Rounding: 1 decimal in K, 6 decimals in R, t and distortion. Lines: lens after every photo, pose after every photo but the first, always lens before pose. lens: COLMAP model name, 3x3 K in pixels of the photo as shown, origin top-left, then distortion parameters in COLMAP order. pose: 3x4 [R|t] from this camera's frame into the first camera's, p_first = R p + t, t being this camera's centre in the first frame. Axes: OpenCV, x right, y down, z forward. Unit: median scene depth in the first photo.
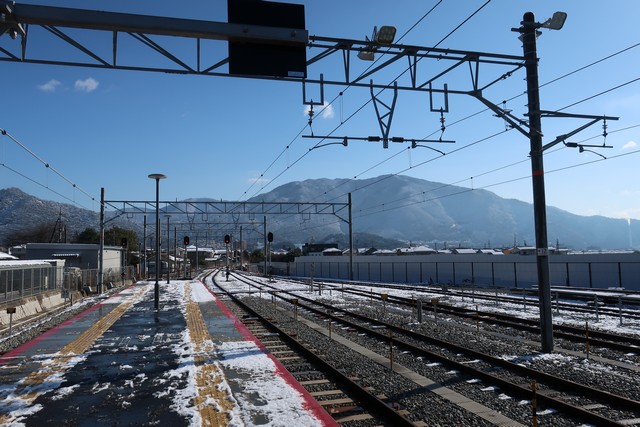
lens RADIAL K [[499.6, 0, 328.6], [0, 499.6, 218.2], [0, 0, 1]] dist [-0.004010, 0.000039]
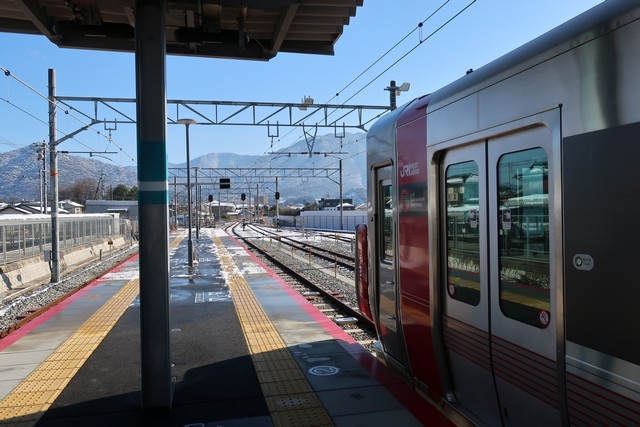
lens RADIAL K [[499.6, 0, 328.8], [0, 499.6, 213.2], [0, 0, 1]] dist [-0.004010, 0.000039]
pose [[0.999101, 0.001983, -0.042350, 0.073133], [0.001457, 0.996710, 0.081034, -0.021543], [0.042372, -0.081022, 0.995811, -0.269318]]
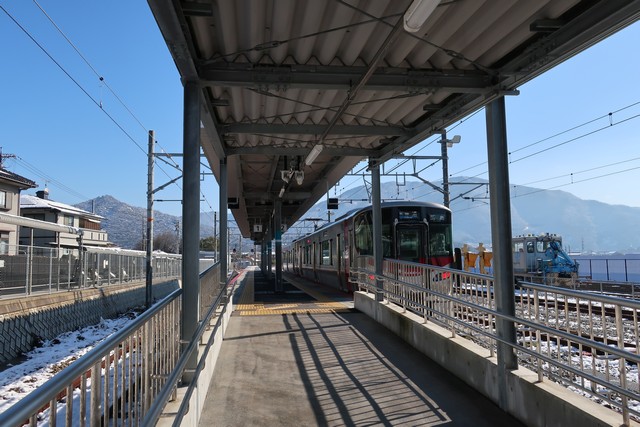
lens RADIAL K [[499.6, 0, 327.0], [0, 499.6, 215.2], [0, 0, 1]] dist [-0.004010, 0.000039]
pose [[0.989710, -0.008025, -0.142862, 0.065067], [0.006218, 0.999895, -0.013094, -0.016128], [0.142952, 0.012071, 0.989656, -0.325704]]
